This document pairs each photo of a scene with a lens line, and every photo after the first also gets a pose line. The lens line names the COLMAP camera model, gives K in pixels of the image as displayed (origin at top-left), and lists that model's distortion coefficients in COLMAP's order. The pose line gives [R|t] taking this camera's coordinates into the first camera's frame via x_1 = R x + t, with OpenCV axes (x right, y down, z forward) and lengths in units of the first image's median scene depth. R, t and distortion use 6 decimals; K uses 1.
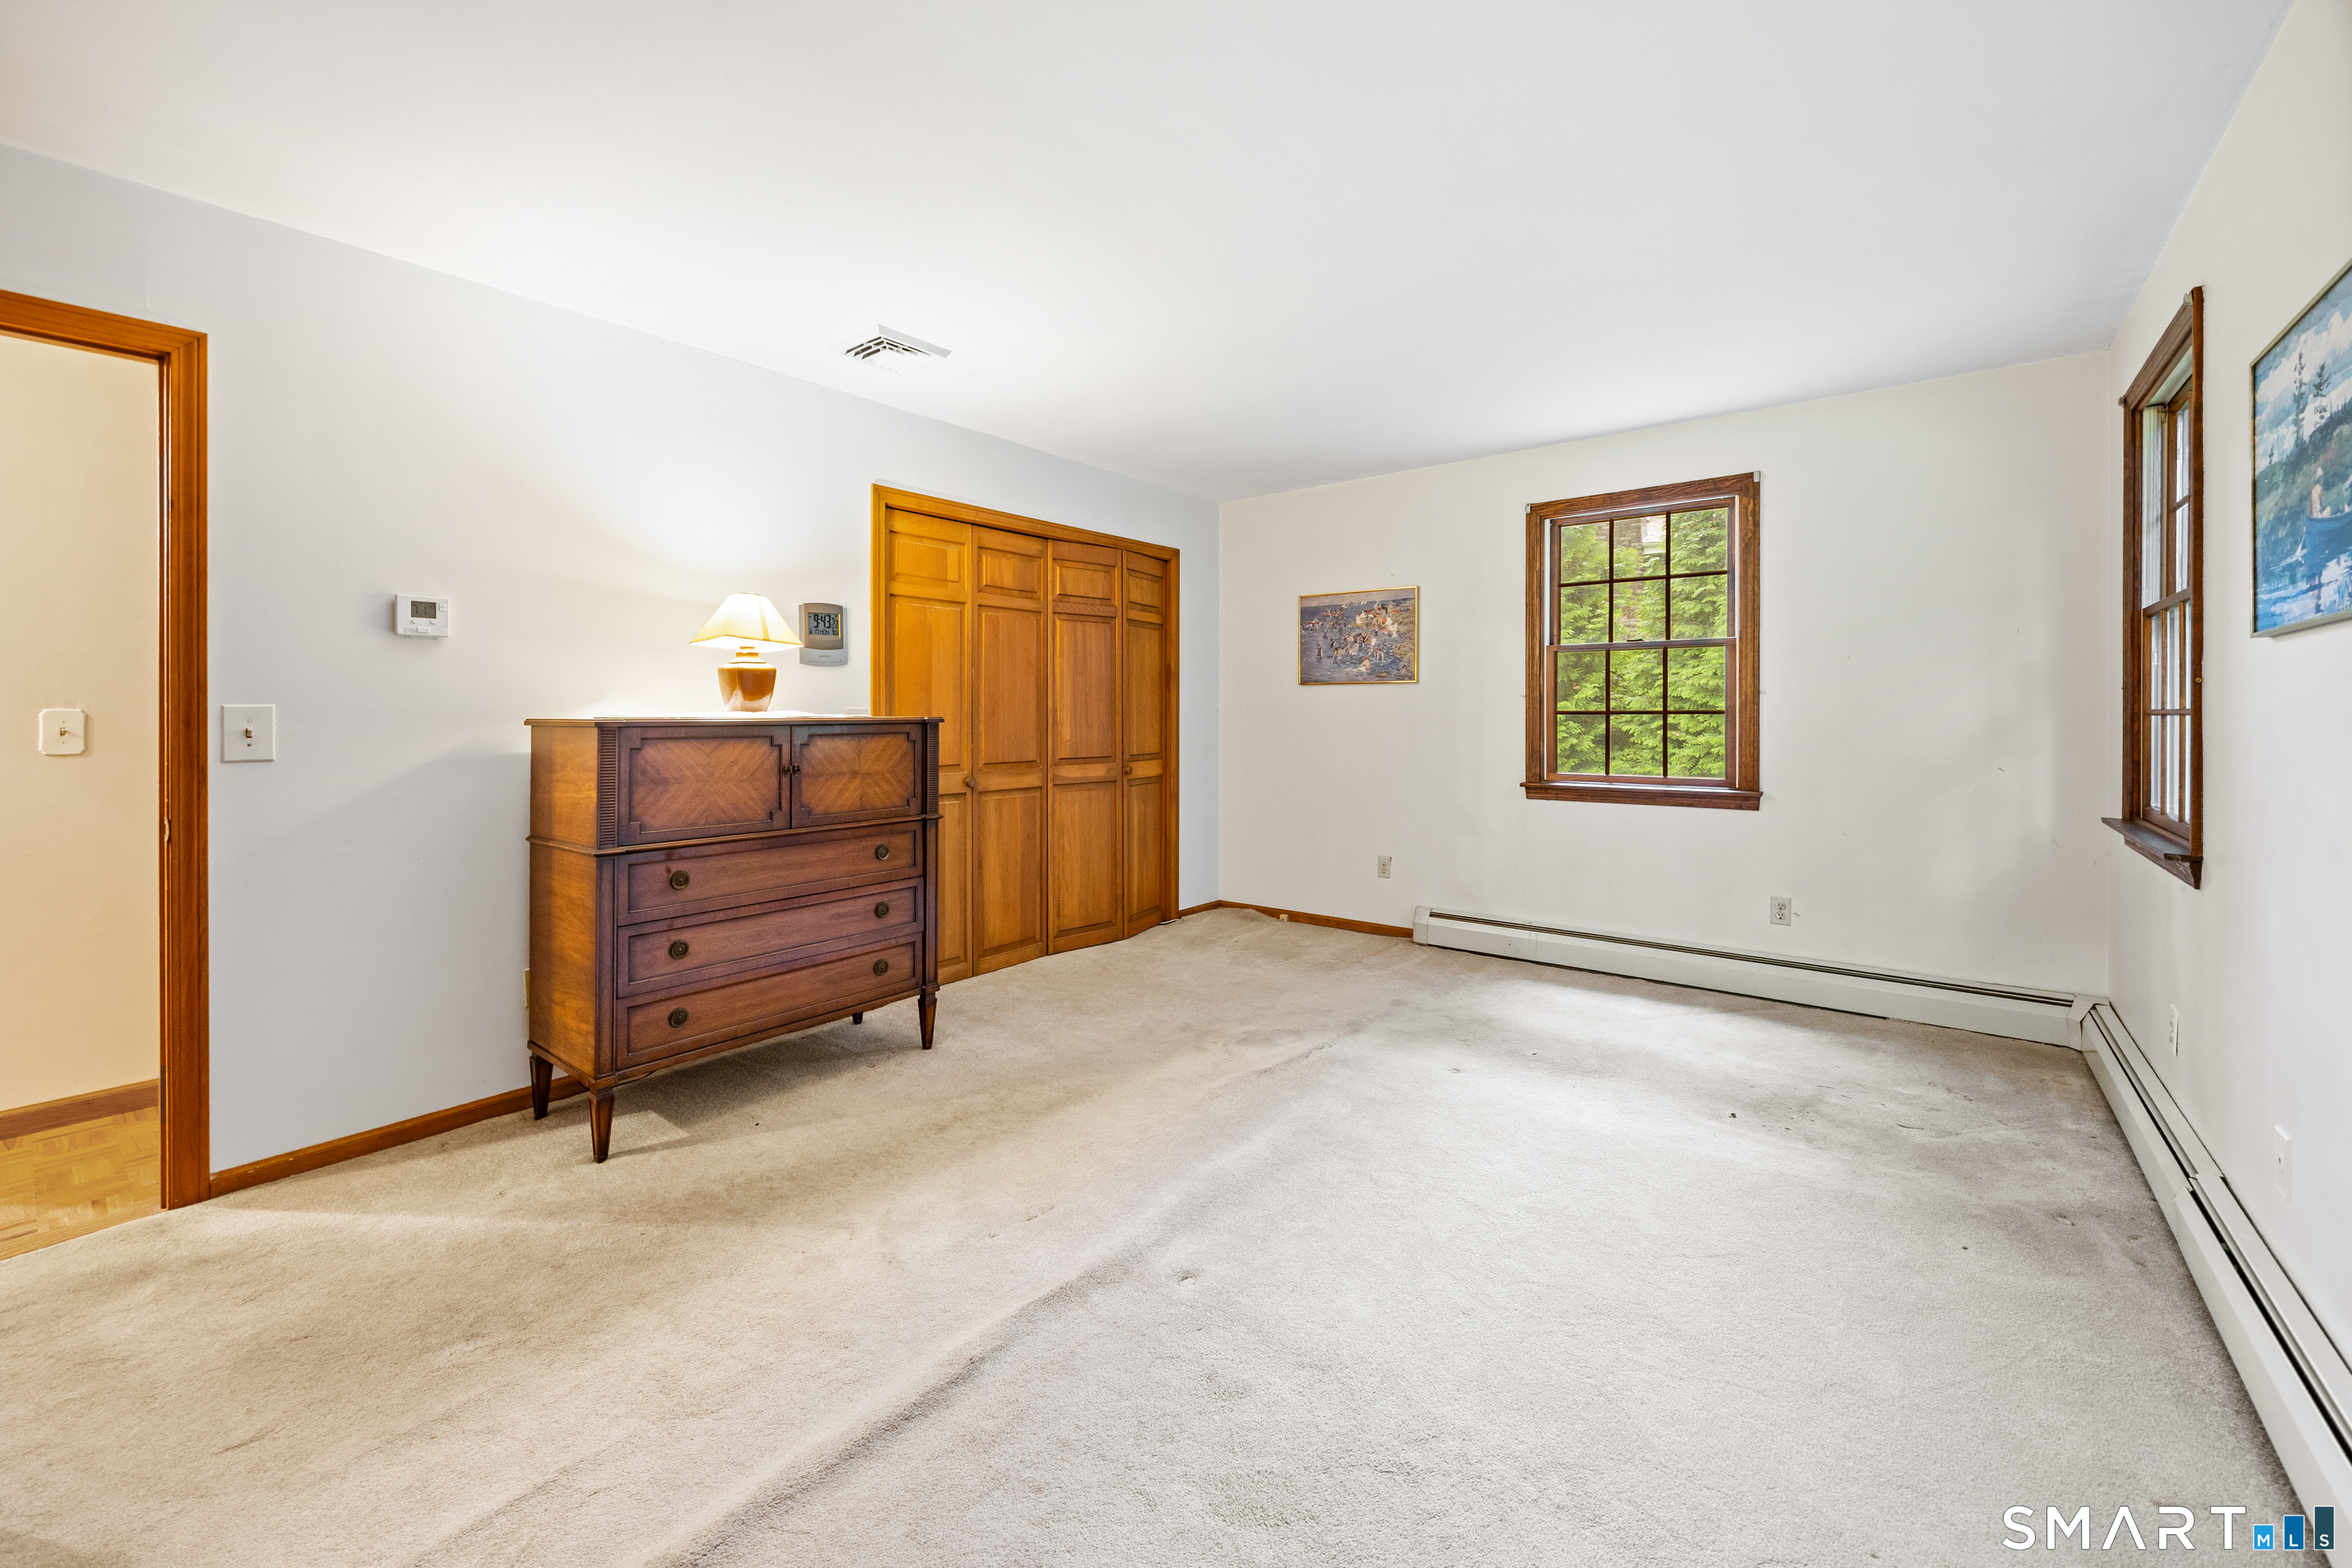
lens RADIAL K [[944.3, 0, 1162.7], [0, 944.3, 716.6], [0, 0, 1]] dist [0.000559, 0.000359]
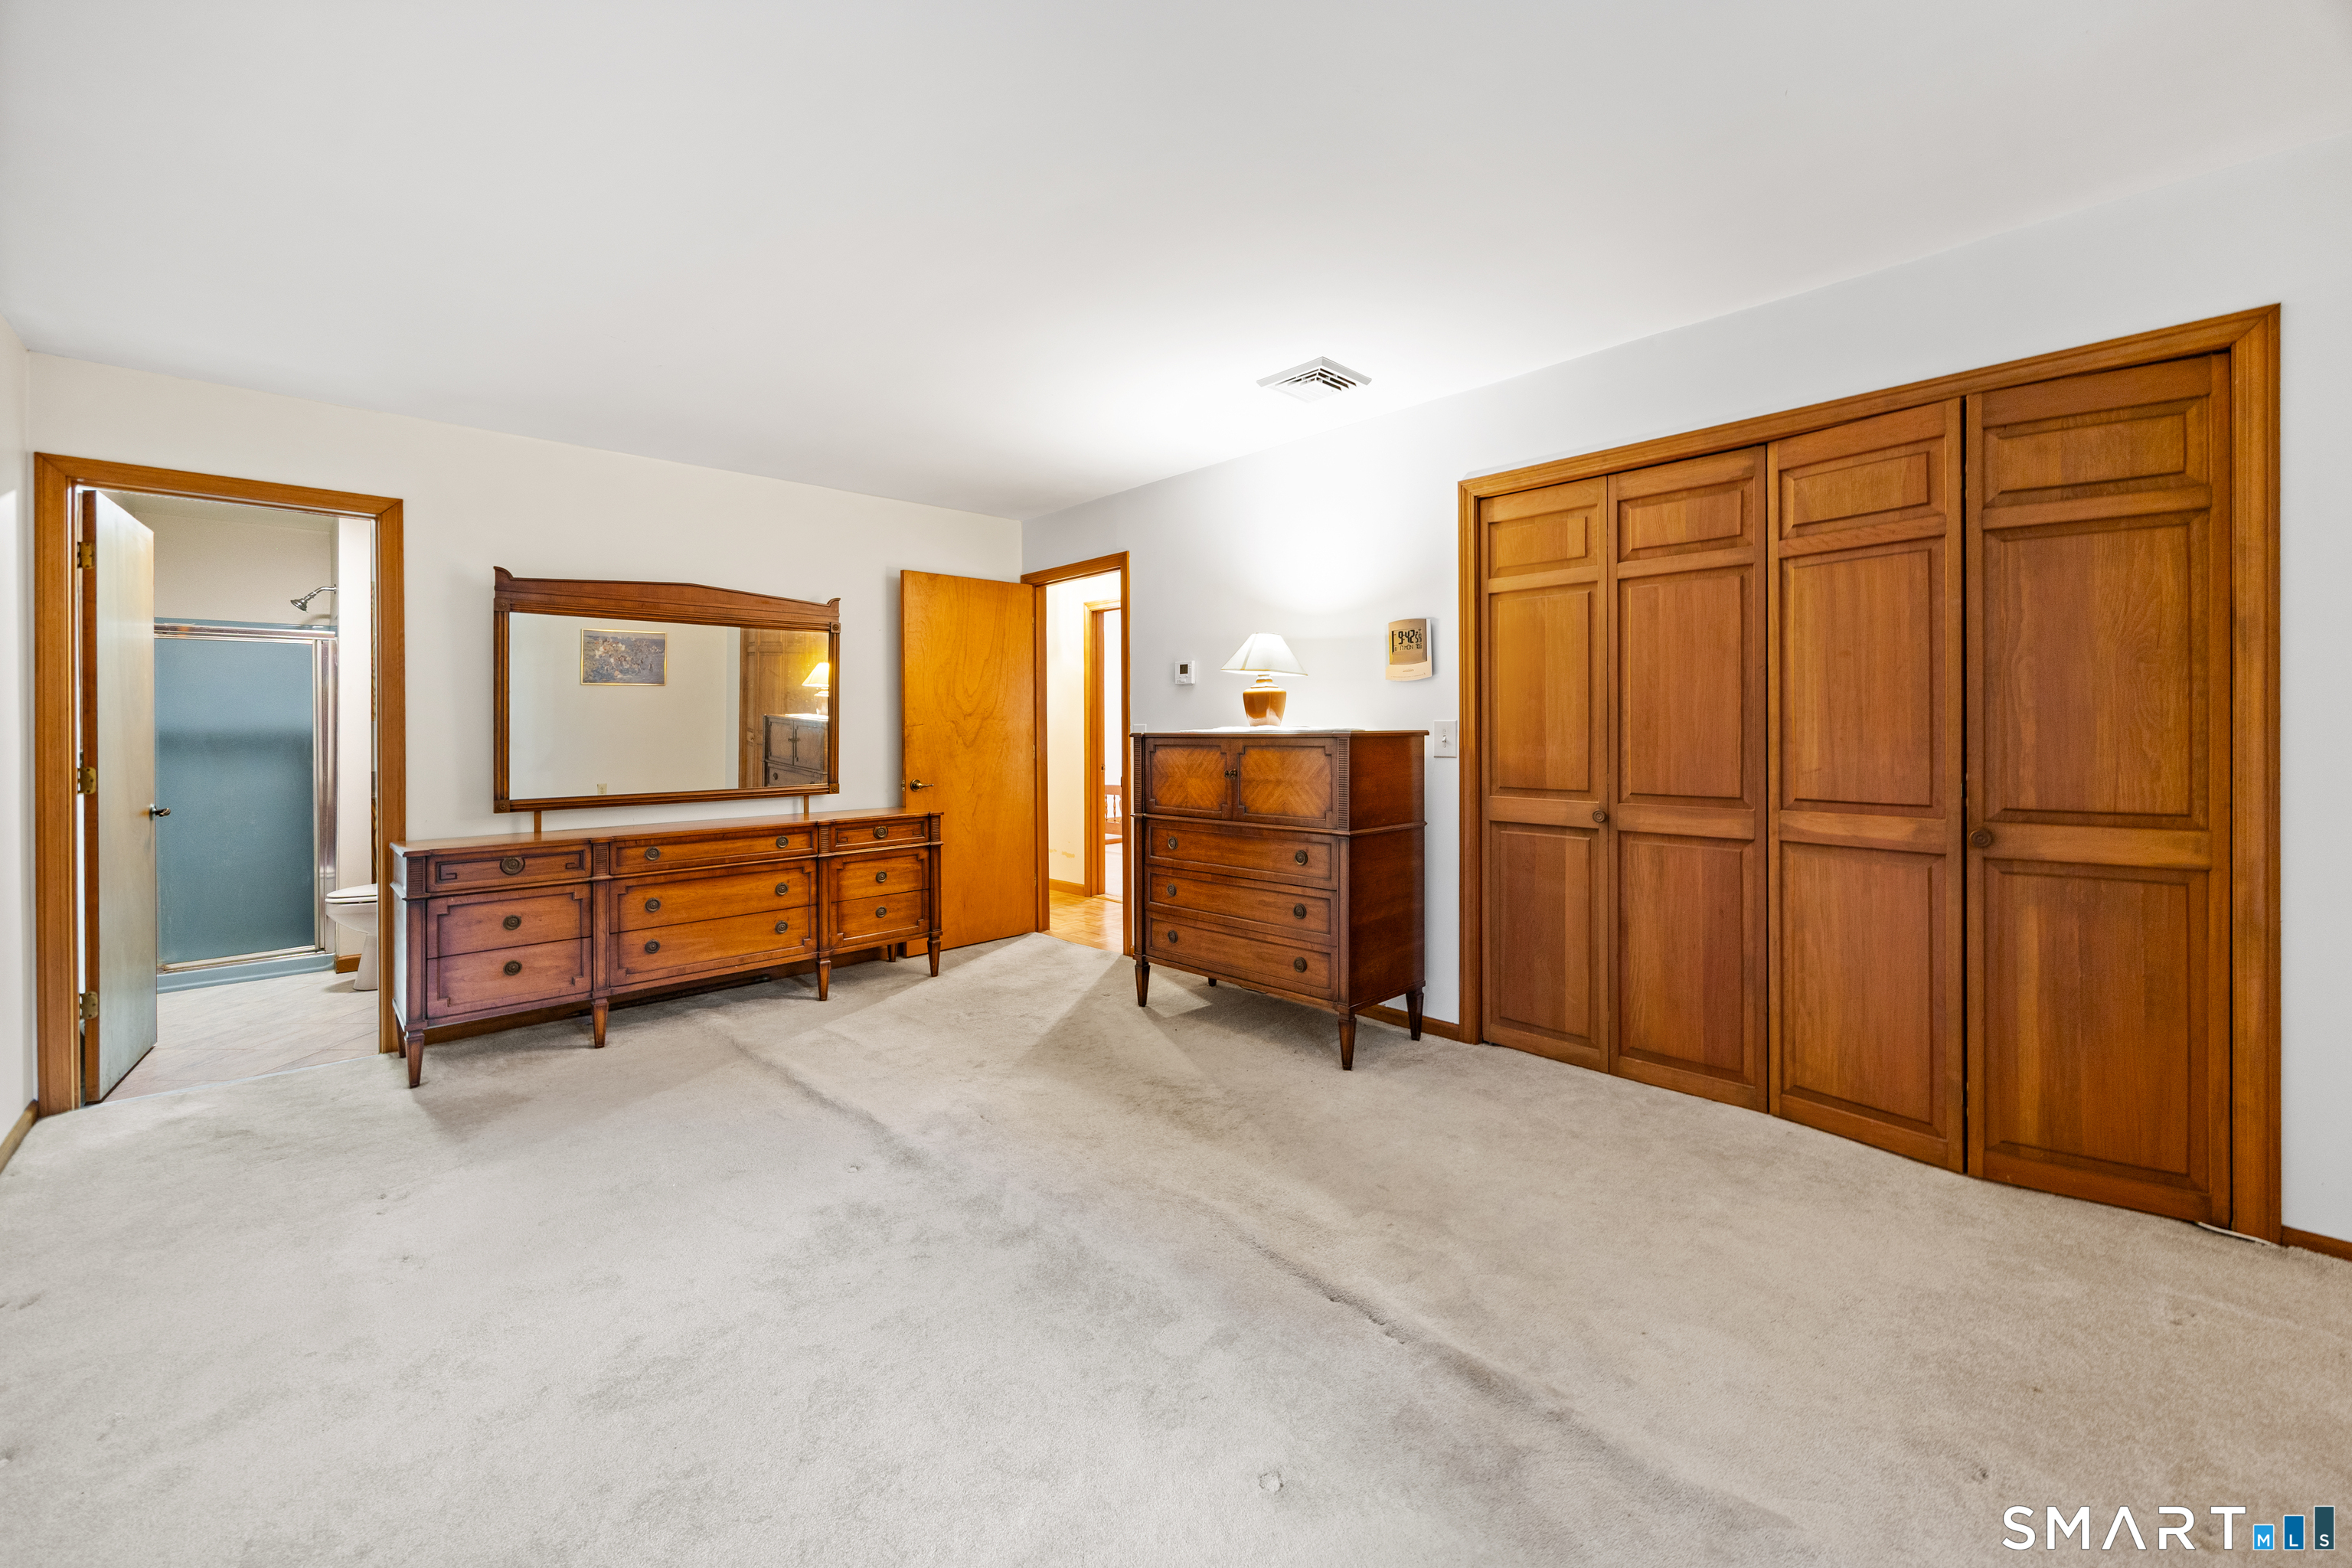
lens RADIAL K [[944.3, 0, 1193.9], [0, 944.3, 726.6], [0, 0, 1]] dist [0.000559, 0.000359]
pose [[-0.123594, 0.000000, -0.992333, 0.575119], [0.005371, 0.999985, -0.000669, -0.003698], [0.992318, -0.005413, -0.123592, 0.745505]]
